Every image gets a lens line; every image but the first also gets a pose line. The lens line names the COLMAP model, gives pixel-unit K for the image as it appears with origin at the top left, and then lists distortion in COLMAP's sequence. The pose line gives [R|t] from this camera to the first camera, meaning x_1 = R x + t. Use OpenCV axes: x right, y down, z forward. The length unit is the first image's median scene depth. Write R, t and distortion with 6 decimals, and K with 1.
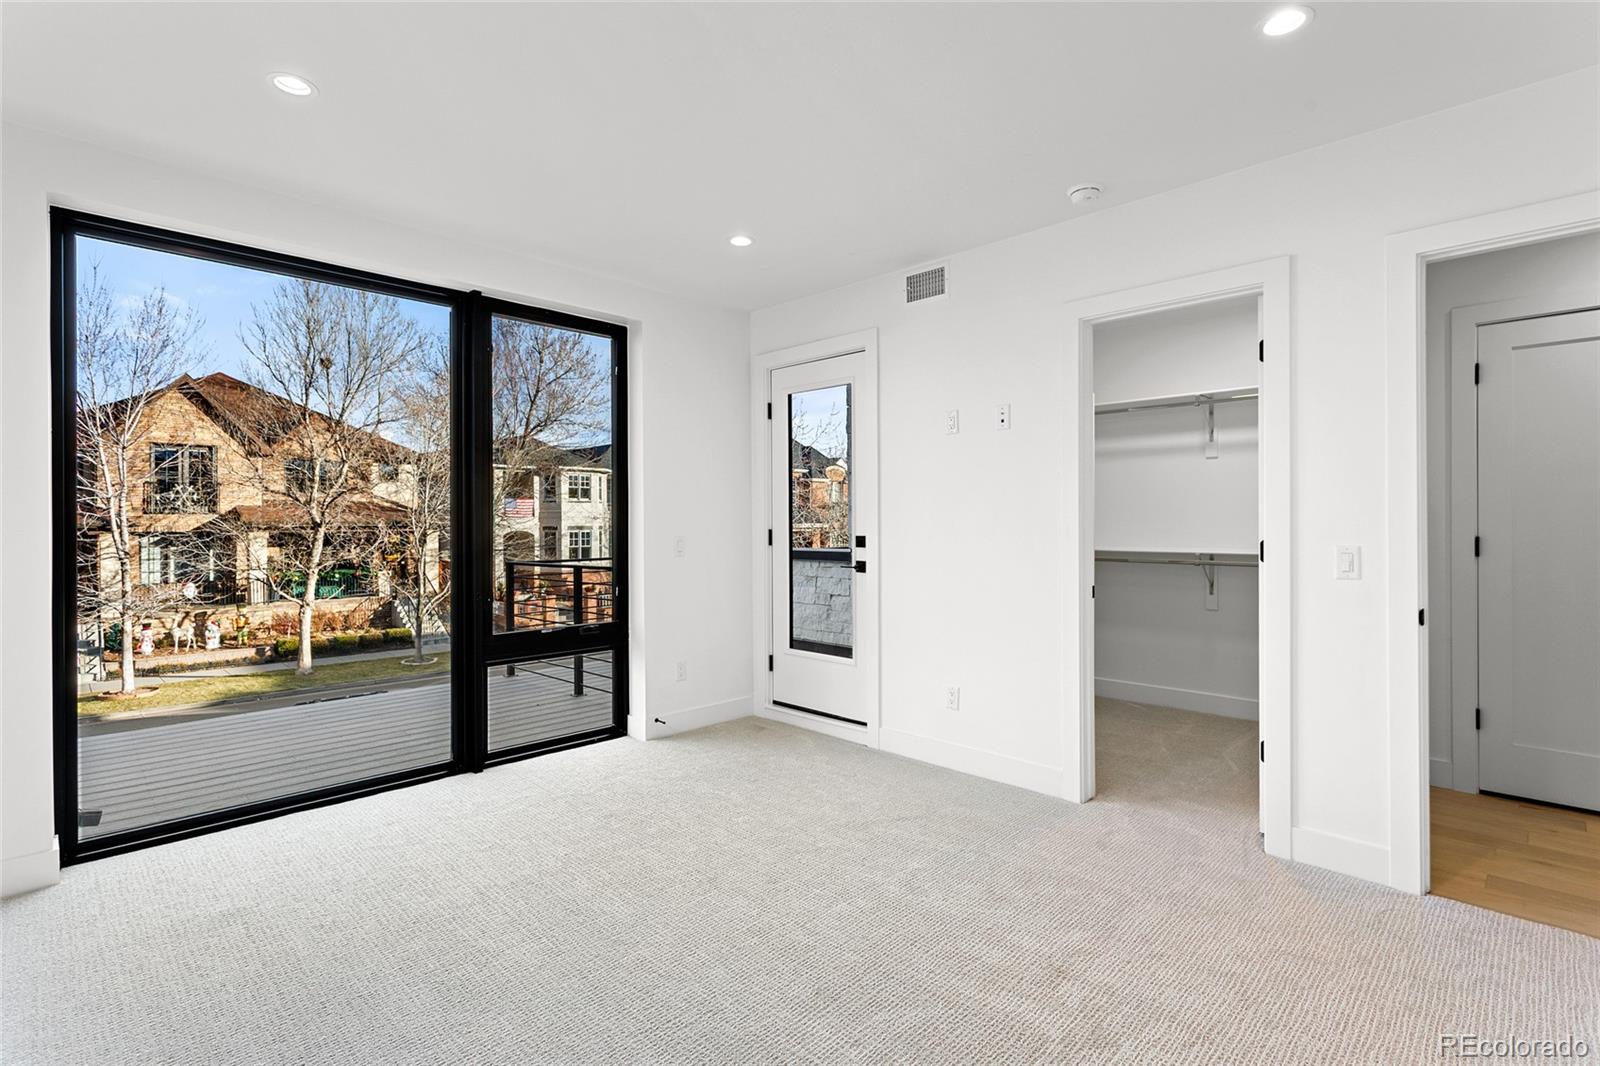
lens RADIAL K [[763.3, 0, 790.4], [0, 763.3, 530.9], [0, 0, 1]] dist [0.001034, -0.000181]
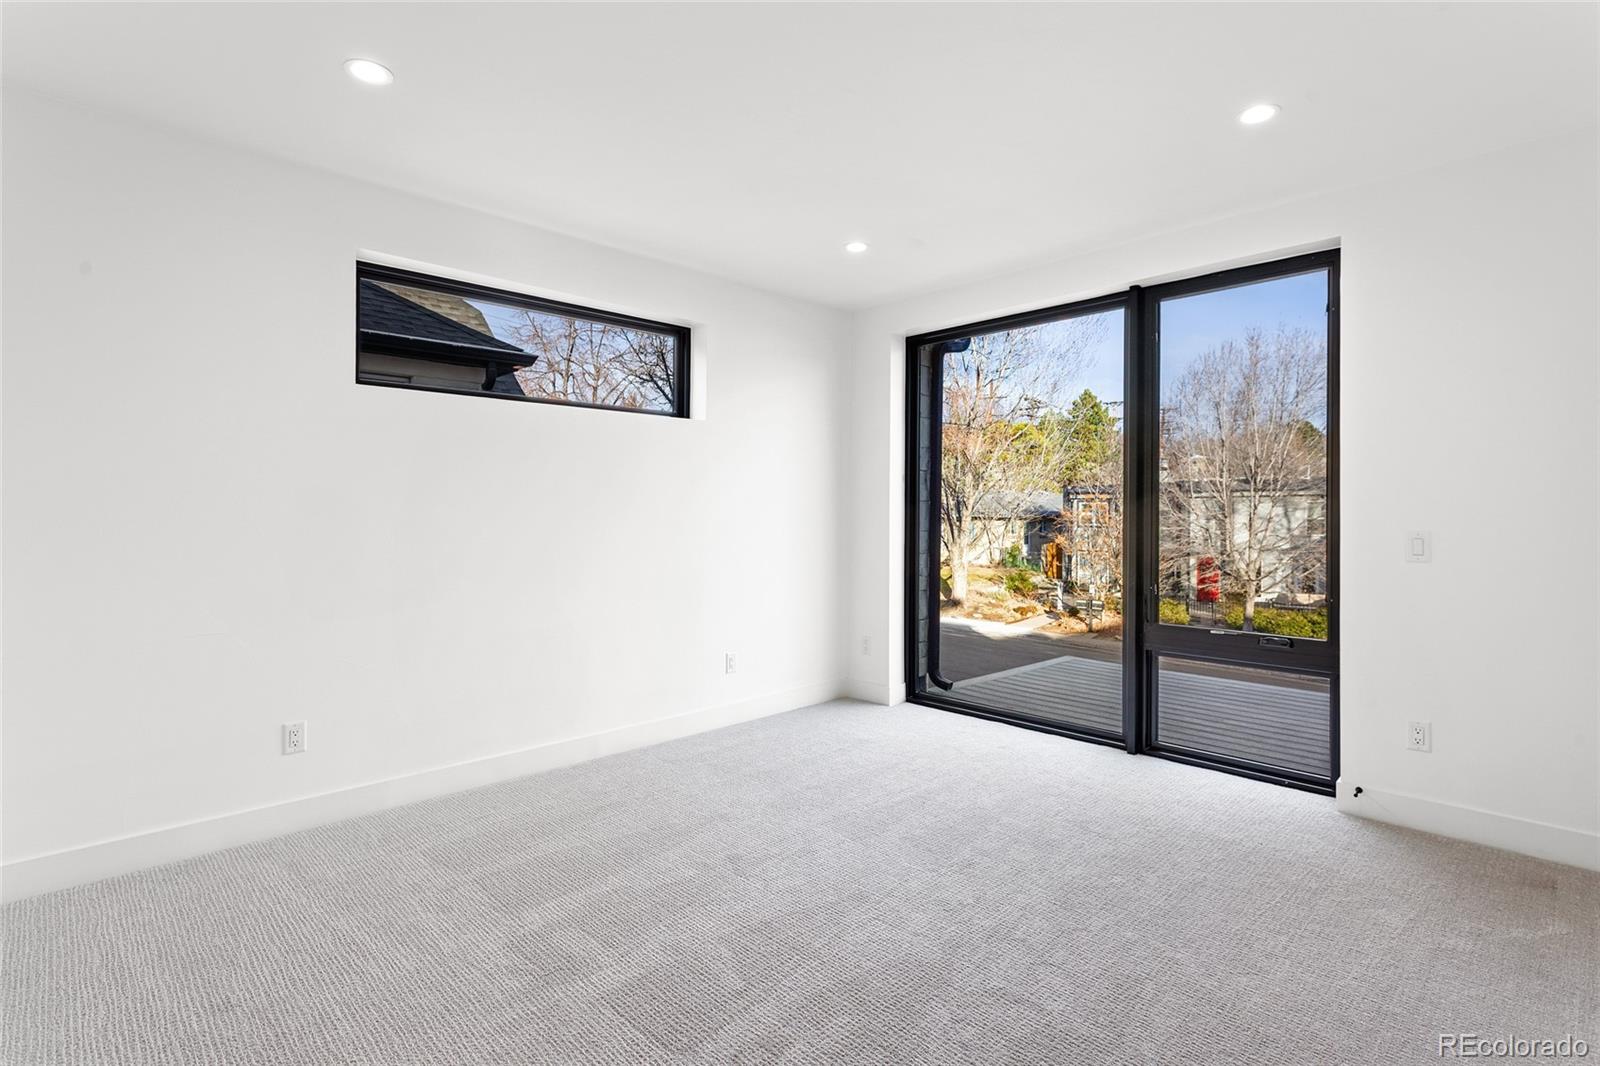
lens RADIAL K [[763.3, 0, 790.9], [0, 763.3, 522.4], [0, 0, 1]] dist [0.001034, -0.000181]
pose [[-0.020609, 0.016480, -0.999652, 0.101906], [-0.009698, 0.999814, 0.016683, -0.001414], [0.999741, 0.010039, -0.020446, 0.091081]]
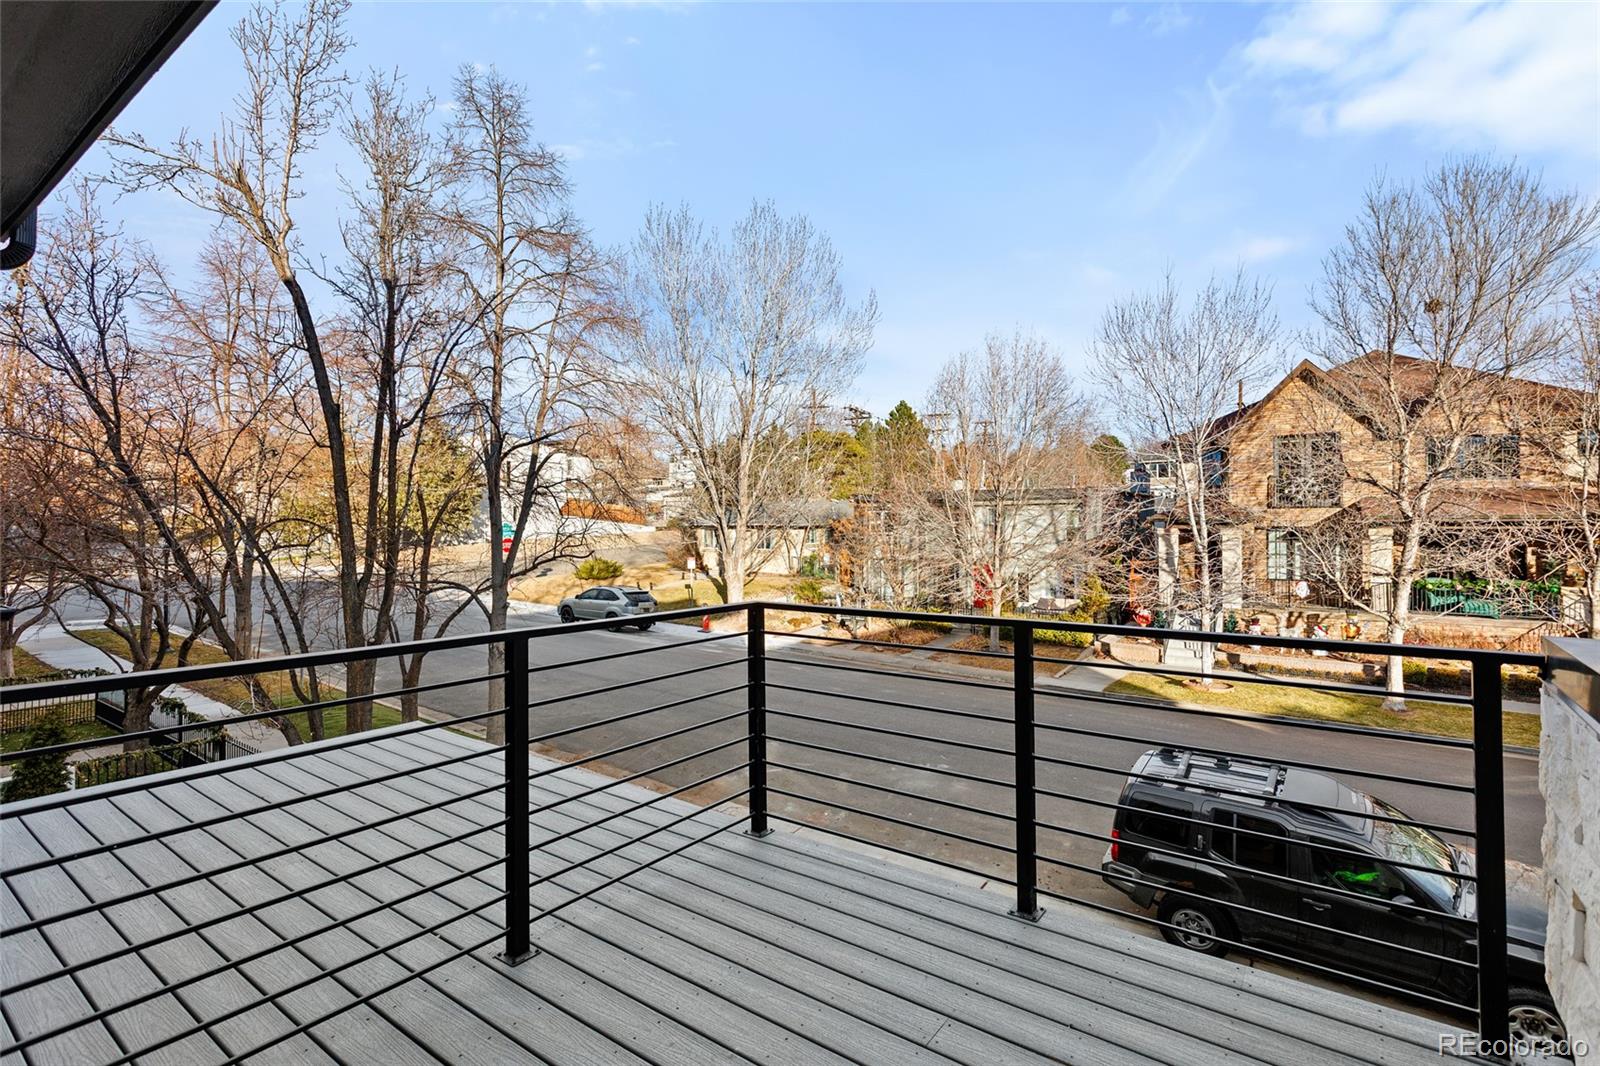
lens RADIAL K [[763.3, 0, 800.0], [0, 763.3, 530.3], [0, 0, 1]] dist [0.001034, -0.000181]
pose [[0.160460, 0.016714, -0.986901, 0.044689], [-0.007813, 0.999847, 0.015663, -0.005247], [0.987011, 0.005197, 0.160566, 0.265419]]
